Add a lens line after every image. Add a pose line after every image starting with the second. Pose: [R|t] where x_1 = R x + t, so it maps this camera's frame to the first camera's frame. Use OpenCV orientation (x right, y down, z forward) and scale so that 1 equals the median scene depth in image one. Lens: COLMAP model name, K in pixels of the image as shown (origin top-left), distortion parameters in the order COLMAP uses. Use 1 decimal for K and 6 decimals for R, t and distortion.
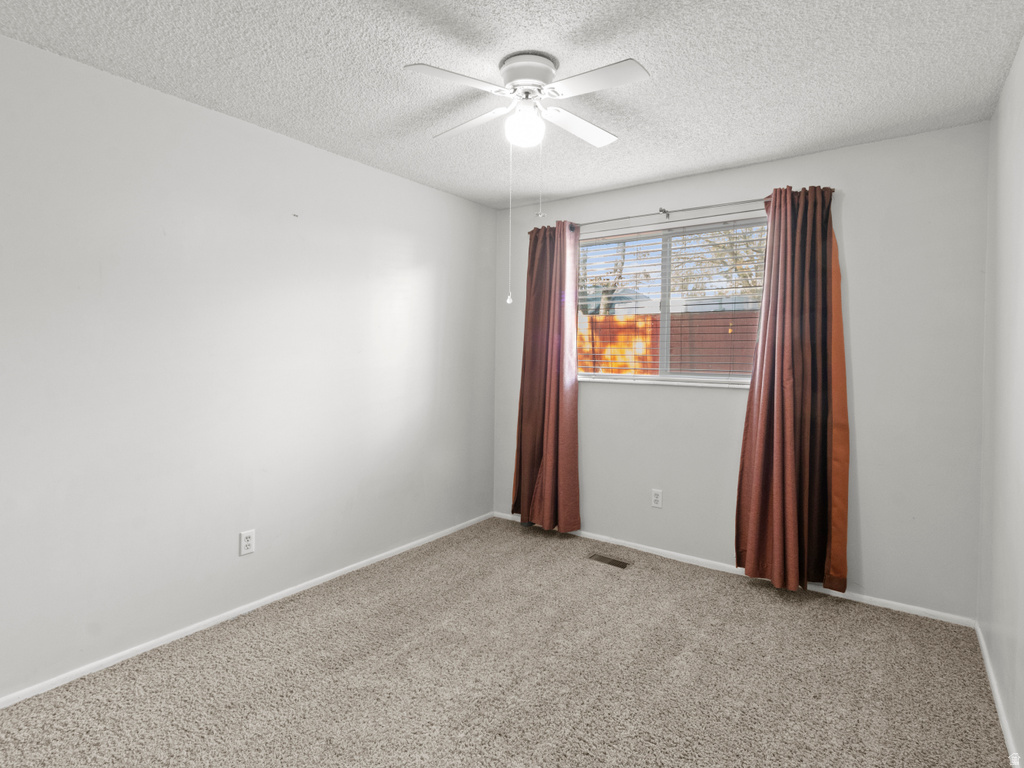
lens RADIAL K [[539.1, 0, 516.2], [0, 539.1, 359.7], [0, 0, 1]] dist [-0.001804, 0.000910]
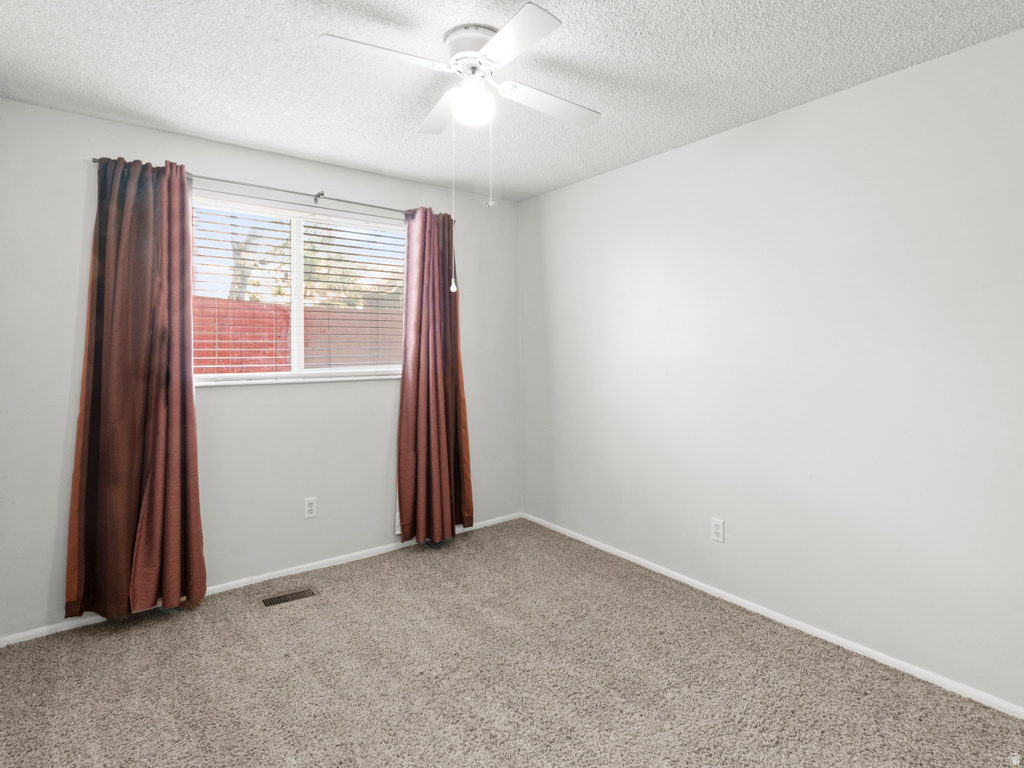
lens RADIAL K [[540.0, 0, 513.9], [0, 540.0, 340.0], [0, 0, 1]] dist [0.000349, 0.001070]
pose [[0.291942, 0.003562, 0.956429, -0.527038], [0.020070, 0.999750, -0.009850, -0.008965], [-0.956225, 0.022071, 0.291798, 0.416624]]
